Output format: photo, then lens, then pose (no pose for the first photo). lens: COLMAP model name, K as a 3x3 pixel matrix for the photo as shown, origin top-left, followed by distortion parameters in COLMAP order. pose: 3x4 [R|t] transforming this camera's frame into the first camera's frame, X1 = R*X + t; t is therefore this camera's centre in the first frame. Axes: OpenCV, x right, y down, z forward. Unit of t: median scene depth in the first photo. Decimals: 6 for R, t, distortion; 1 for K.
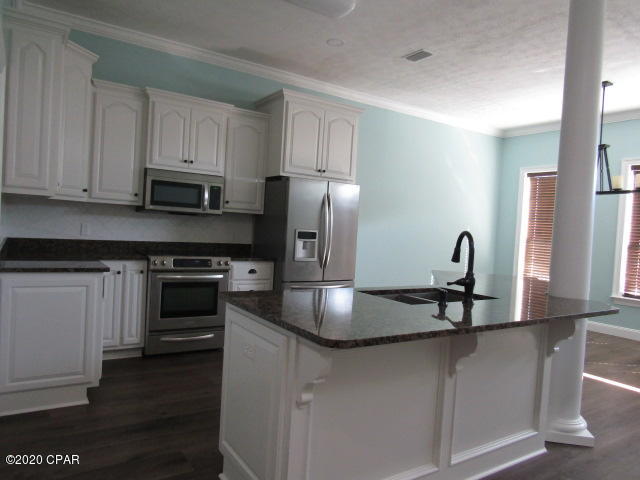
lens RADIAL K [[453.5, 0, 320.0], [0, 453.5, 240.0], [0, 0, 1]] dist [-0.004721, -0.001853]
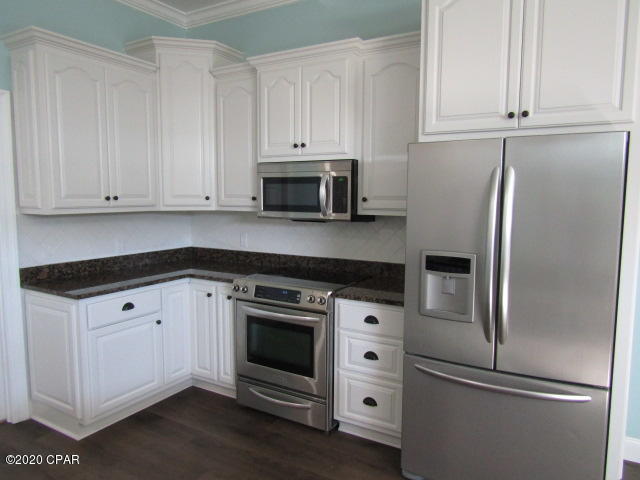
lens RADIAL K [[453.5, 0, 320.0], [0, 453.5, 240.0], [0, 0, 1]] dist [-0.004721, -0.001853]
pose [[0.443583, 0.033785, -0.895596, 0.355322], [-0.006903, 0.999388, 0.034281, -0.054298], [0.896207, -0.009025, 0.443545, 0.737311]]
